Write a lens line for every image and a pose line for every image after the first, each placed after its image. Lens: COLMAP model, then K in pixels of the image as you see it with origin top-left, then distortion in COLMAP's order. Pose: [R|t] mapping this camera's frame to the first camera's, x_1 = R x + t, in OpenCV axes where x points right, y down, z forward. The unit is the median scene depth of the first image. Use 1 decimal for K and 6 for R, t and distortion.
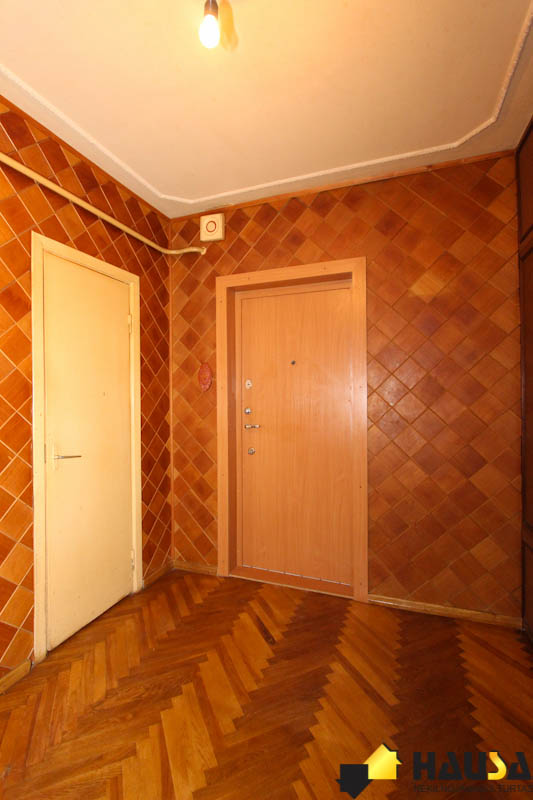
lens RADIAL K [[374.4, 0, 263.8], [0, 374.4, 391.6], [0, 0, 1]] dist [-0.014913, 0.001256]
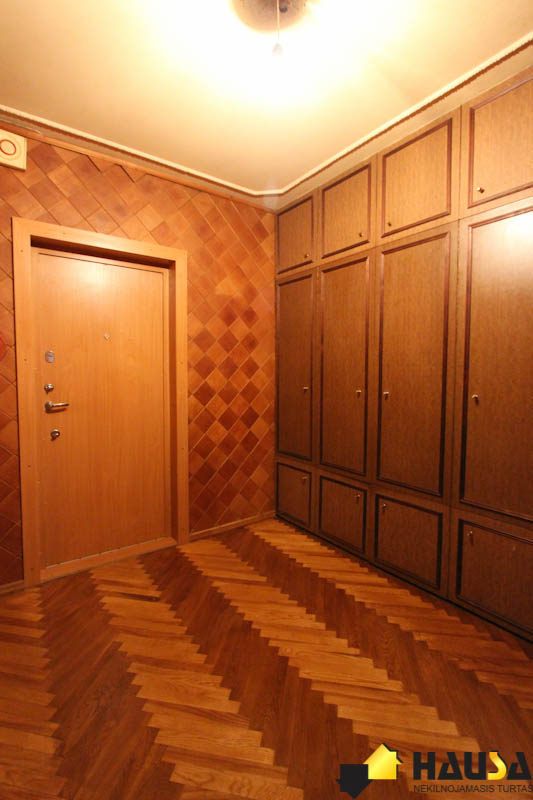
lens RADIAL K [[374.4, 0, 263.8], [0, 374.4, 391.6], [0, 0, 1]] dist [-0.014913, 0.001256]
pose [[0.543886, -0.033730, 0.838481, -0.609676], [-0.008865, 0.998905, 0.045934, 0.021605], [-0.839112, -0.032416, 0.542991, 0.159372]]
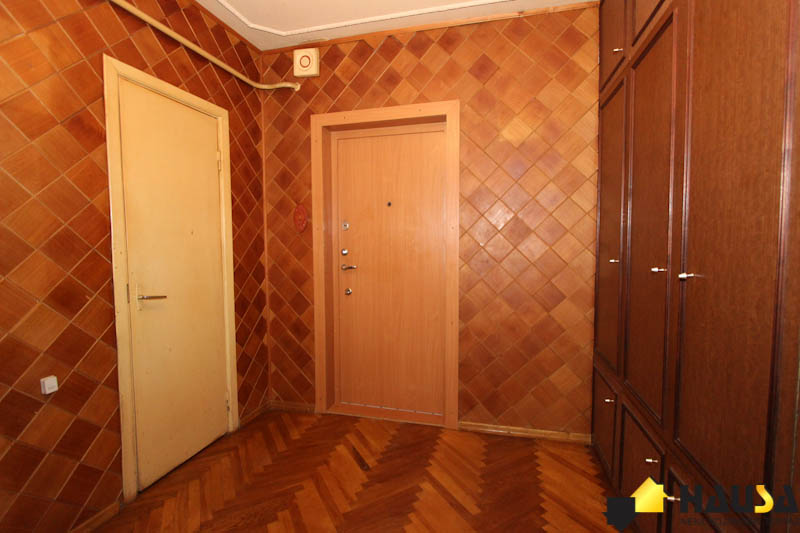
lens RADIAL K [[374.4, 0, 410.7], [0, 374.4, 261.7], [0, 0, 1]] dist [-0.014913, 0.001256]
pose [[0.993478, -0.002445, 0.113994, 0.024214], [-0.004191, 0.998311, 0.057940, 0.023123], [-0.113943, -0.058040, 0.991790, -0.023635]]
